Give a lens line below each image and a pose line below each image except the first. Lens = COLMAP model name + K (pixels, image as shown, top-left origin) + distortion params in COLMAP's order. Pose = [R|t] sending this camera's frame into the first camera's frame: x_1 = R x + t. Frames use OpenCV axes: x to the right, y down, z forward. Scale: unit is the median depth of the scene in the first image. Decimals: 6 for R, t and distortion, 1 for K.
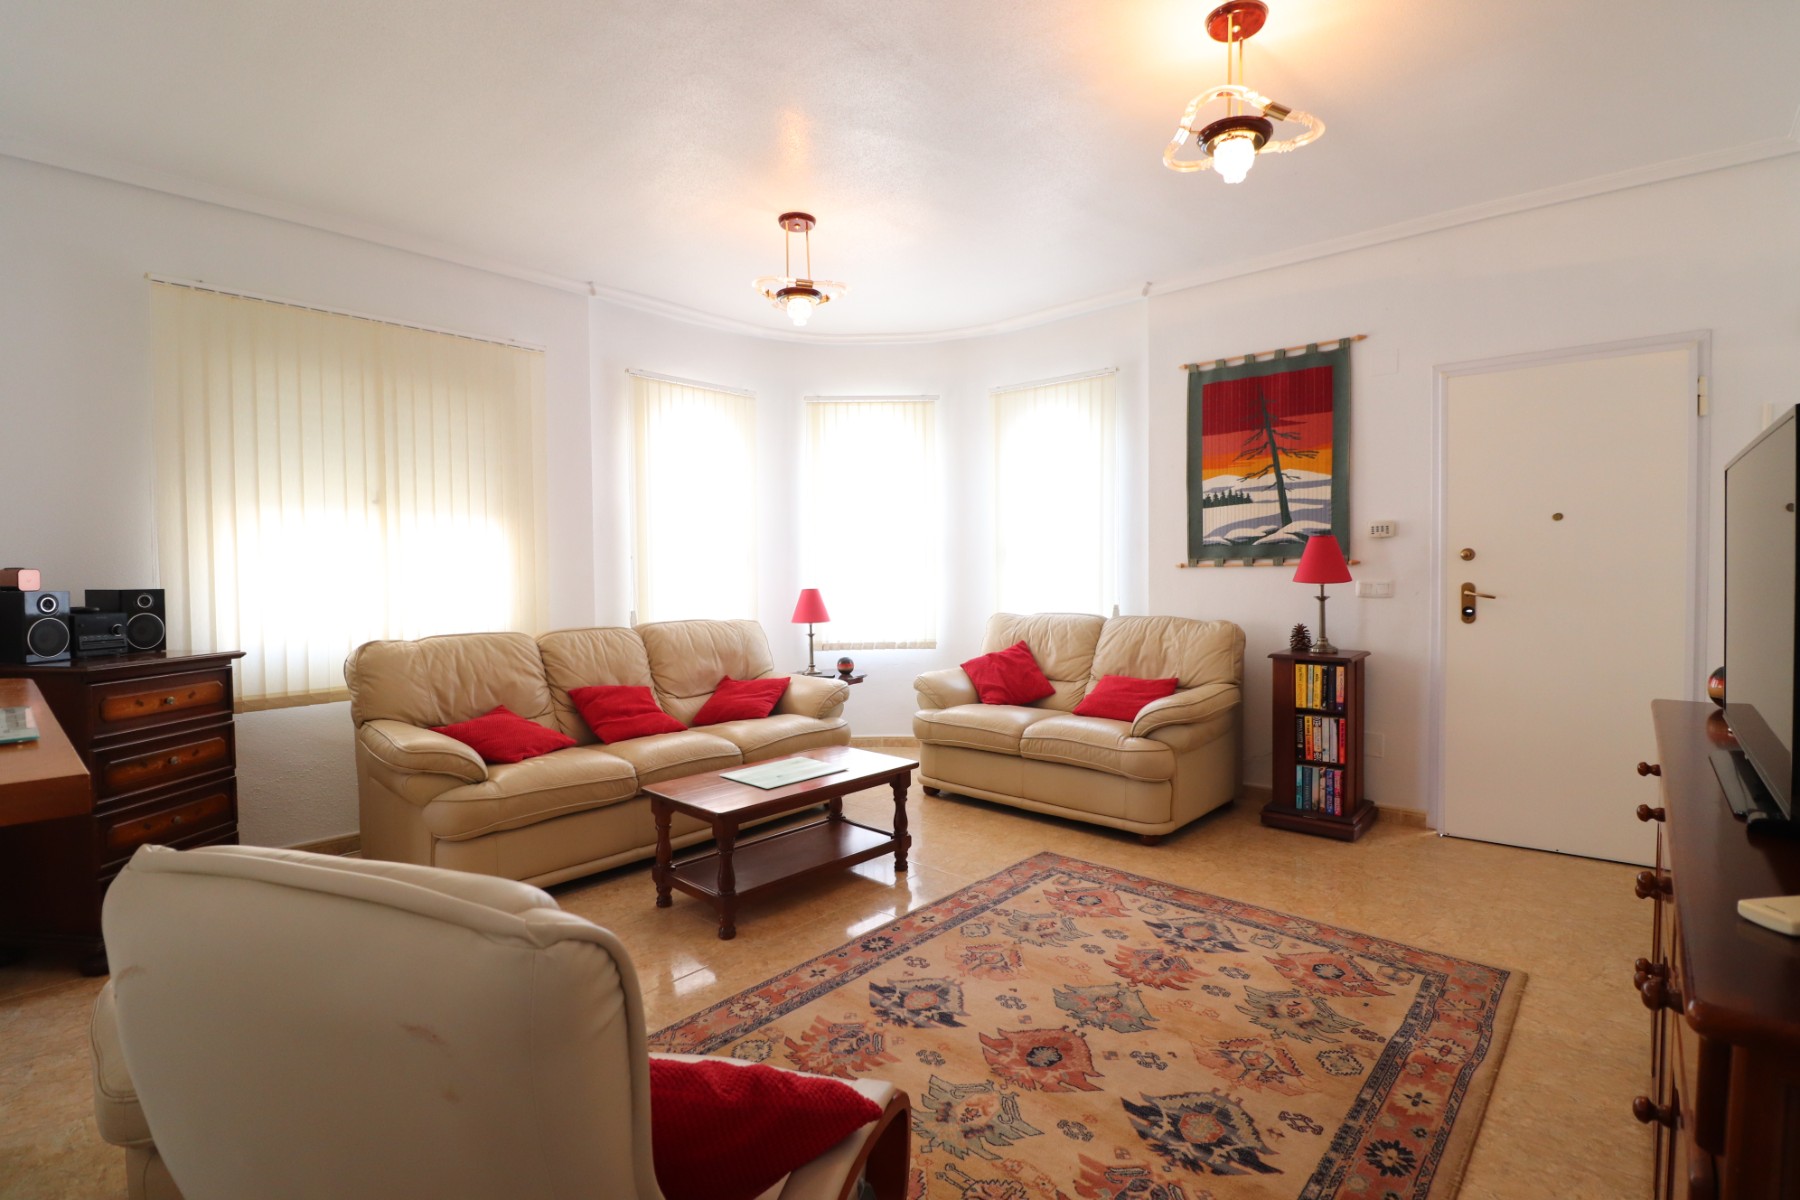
lens RADIAL K [[838.1, 0, 904.9], [0, 838.1, 590.3], [0, 0, 1]] dist [-0.000075, -0.010470]
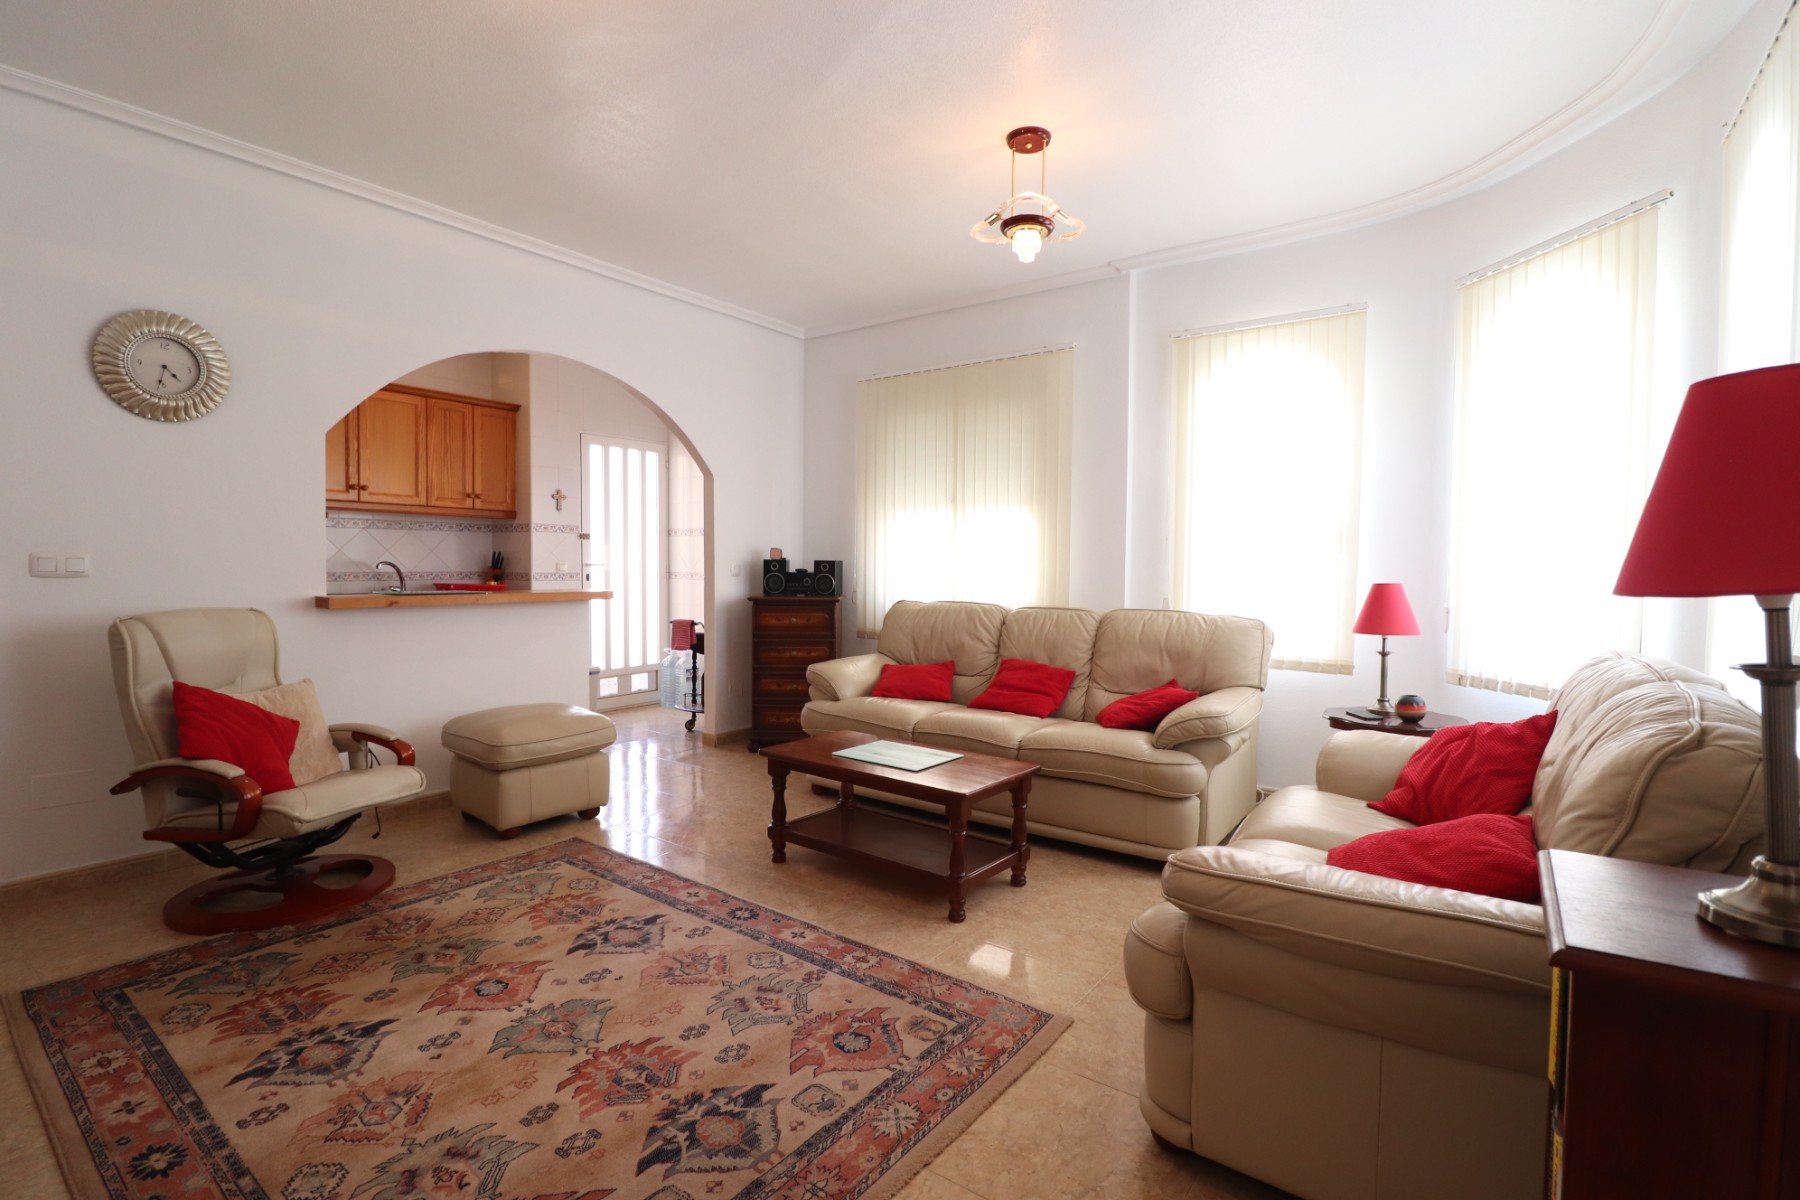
lens RADIAL K [[838.1, 0, 904.9], [0, 838.1, 590.3], [0, 0, 1]] dist [-0.000075, -0.010470]
pose [[0.082092, 0.041912, -0.995743, 0.975526], [-0.035771, 0.998595, 0.039083, -0.015406], [0.995983, 0.032410, 0.083476, 1.096941]]
